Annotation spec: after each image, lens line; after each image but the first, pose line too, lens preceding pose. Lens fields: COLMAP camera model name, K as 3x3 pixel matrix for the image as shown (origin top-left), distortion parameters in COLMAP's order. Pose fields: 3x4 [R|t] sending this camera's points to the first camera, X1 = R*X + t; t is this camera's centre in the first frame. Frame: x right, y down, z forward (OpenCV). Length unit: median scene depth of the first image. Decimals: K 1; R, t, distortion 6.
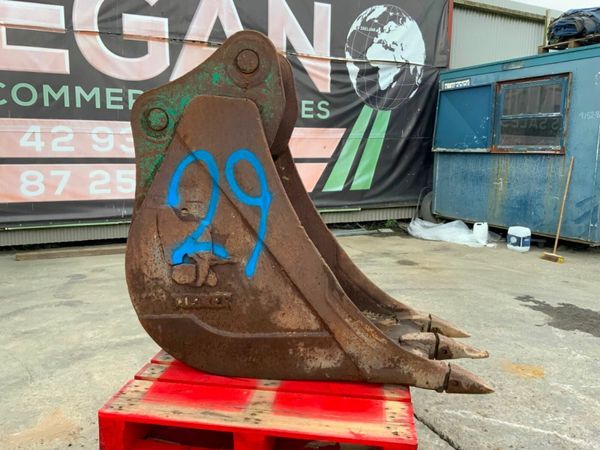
lens RADIAL K [[500.2, 0, 298.8], [0, 500.2, 224.4], [0, 0, 1]] dist [0.049038, -0.100713]
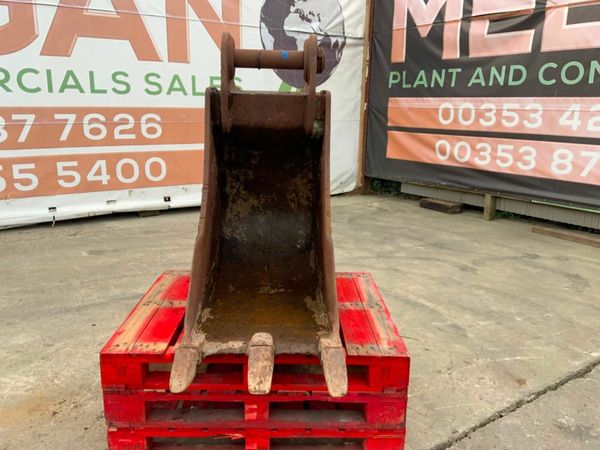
lens RADIAL K [[500.2, 0, 298.3], [0, 500.2, 224.5], [0, 0, 1]] dist [0.049038, -0.100713]
pose [[0.148314, 0.209645, -0.966464, 0.408744], [-0.169917, 0.968141, 0.183933, -0.057576], [0.974234, 0.136939, 0.179212, 0.332697]]
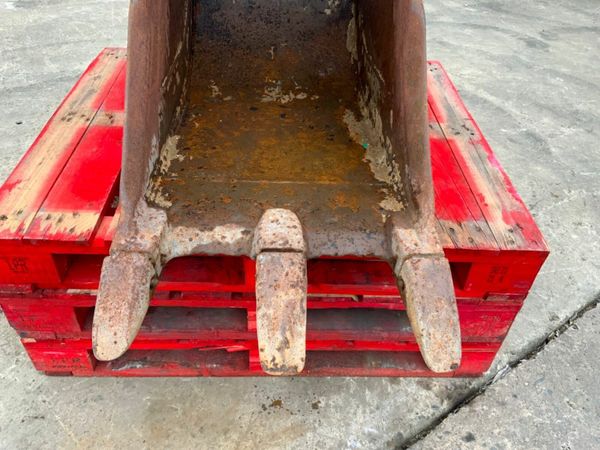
lens RADIAL K [[500.2, 0, 303.6], [0, 500.2, 226.2], [0, 0, 1]] dist [0.049038, -0.100713]
pose [[0.166265, 0.630468, -0.758199, 0.221730], [-0.202370, 0.774351, 0.599522, -0.019416], [0.965092, 0.053758, 0.256336, 0.344401]]
